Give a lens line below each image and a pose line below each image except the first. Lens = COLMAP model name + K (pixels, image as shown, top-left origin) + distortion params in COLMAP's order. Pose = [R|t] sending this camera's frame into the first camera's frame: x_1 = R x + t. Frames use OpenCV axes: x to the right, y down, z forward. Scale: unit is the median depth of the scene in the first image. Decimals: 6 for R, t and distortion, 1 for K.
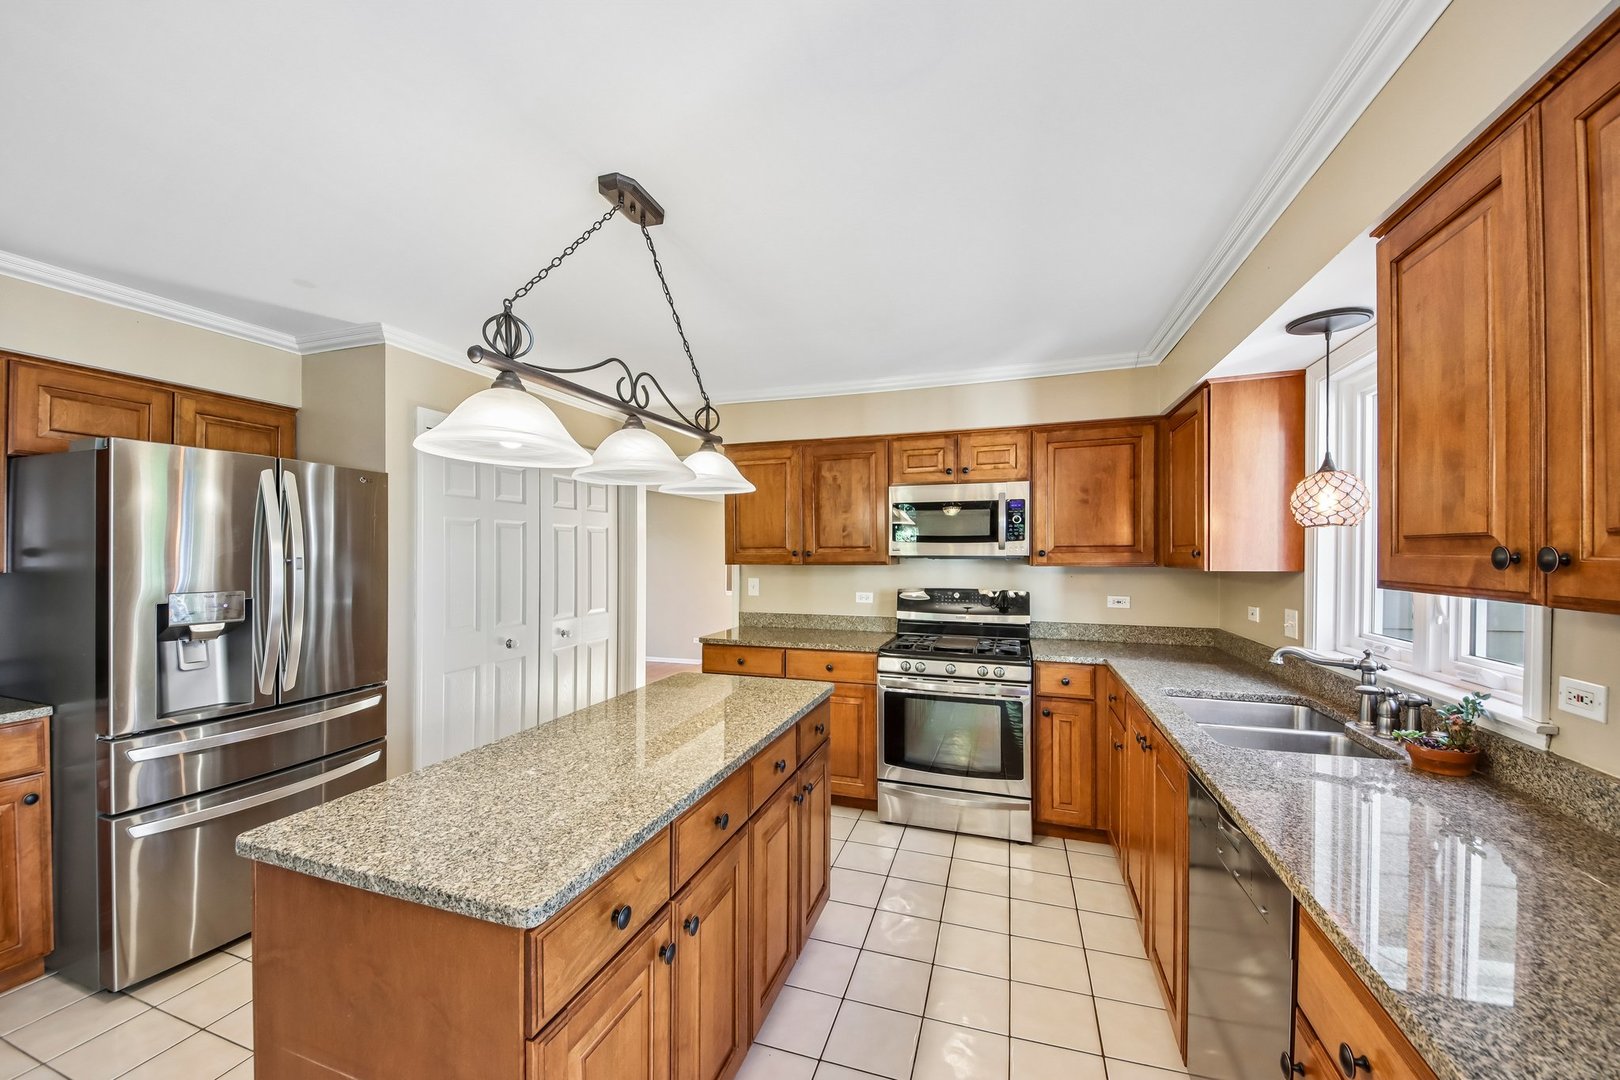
lens RADIAL K [[608.6, 0, 804.6], [0, 608.6, 550.9], [0, 0, 1]] dist [0.049682, -0.037586]
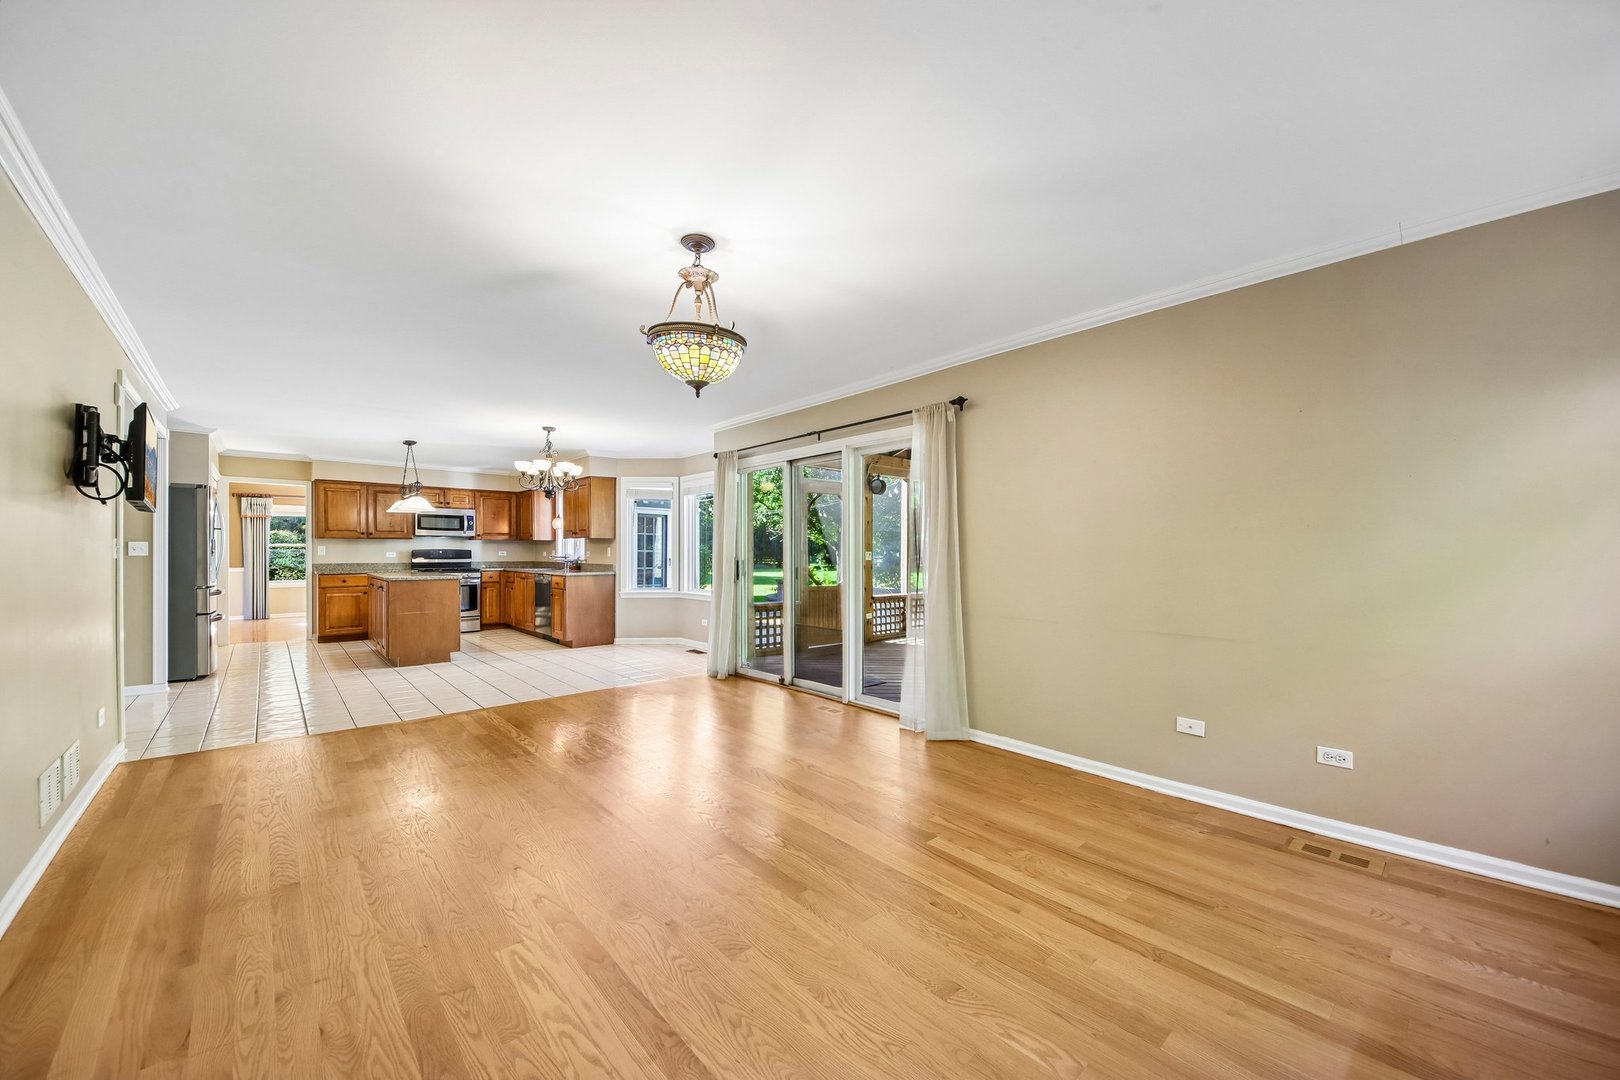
lens RADIAL K [[631.7, 0, 815.8], [0, 631.7, 556.3], [0, 0, 1]] dist [0.053810, -0.043375]
pose [[0.499986, -0.005364, 0.866017, -1.390521], [-0.002462, 0.999968, 0.007615, 0.074338], [-0.866030, -0.005940, 0.499956, -1.821169]]
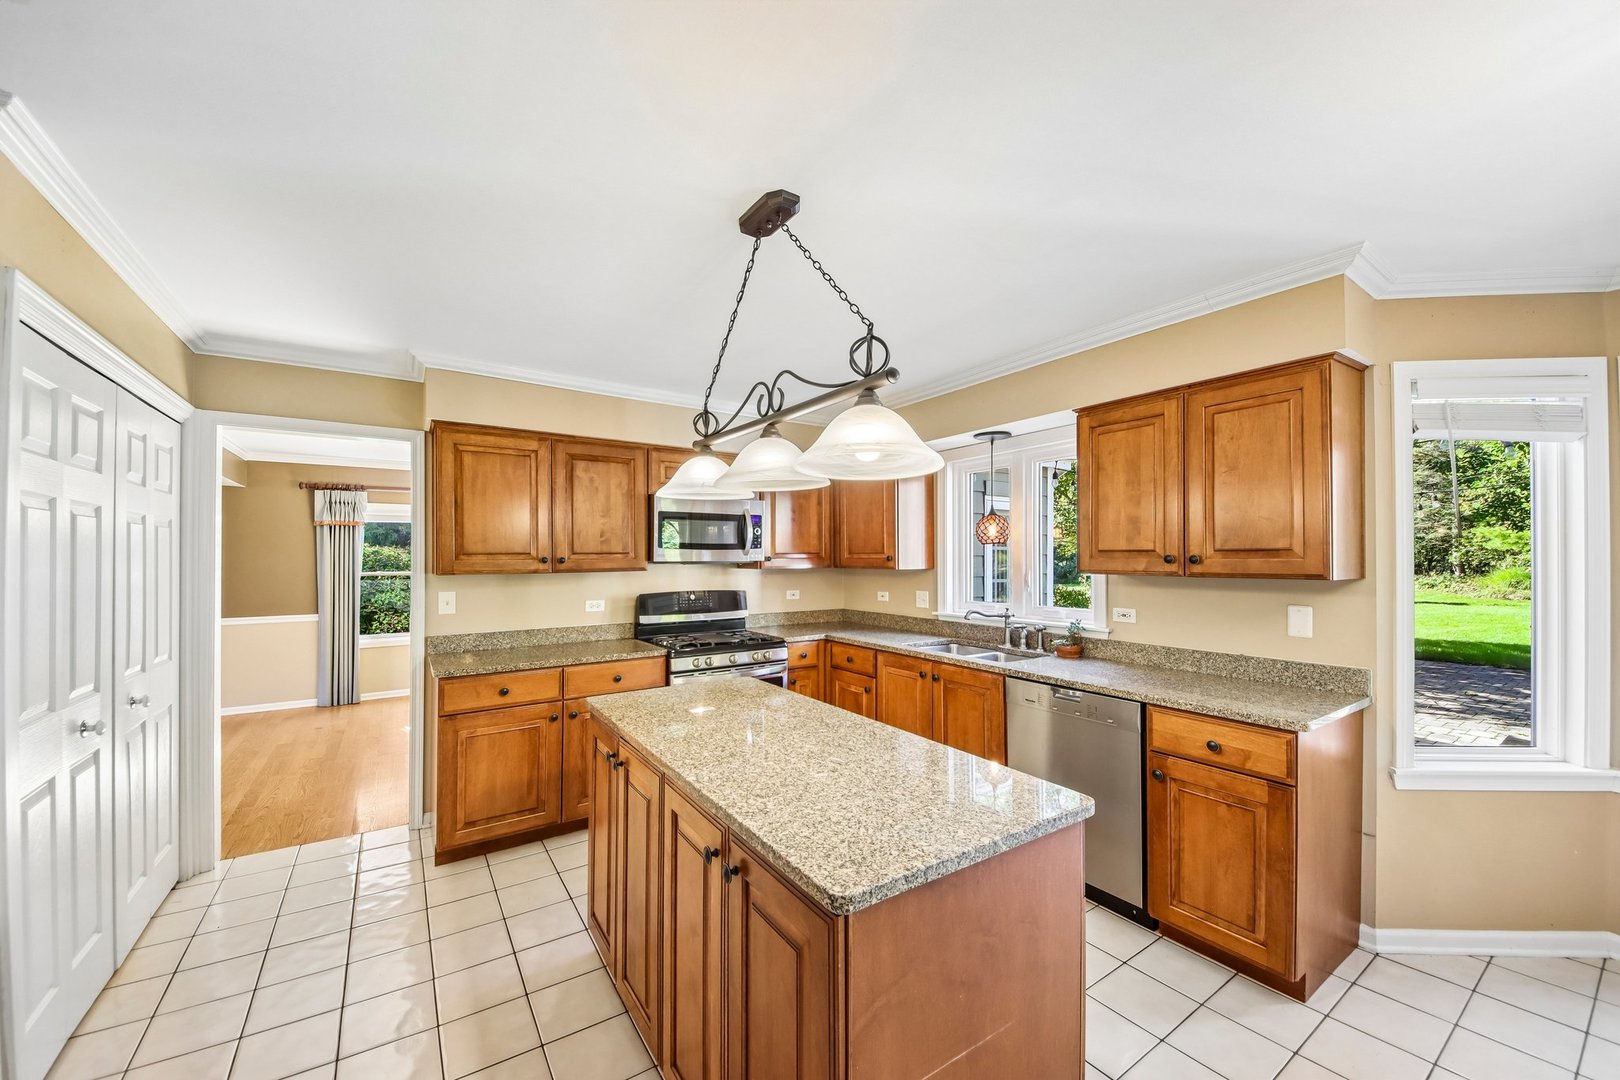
lens RADIAL K [[608.6, 0, 804.6], [0, 608.6, 550.9], [0, 0, 1]] dist [0.049682, -0.037586]
pose [[0.605411, 0.007127, 0.795881, -0.568343], [0.001322, 0.999950, -0.009960, 0.000233], [-0.795912, 0.007082, 0.605371, 0.183488]]
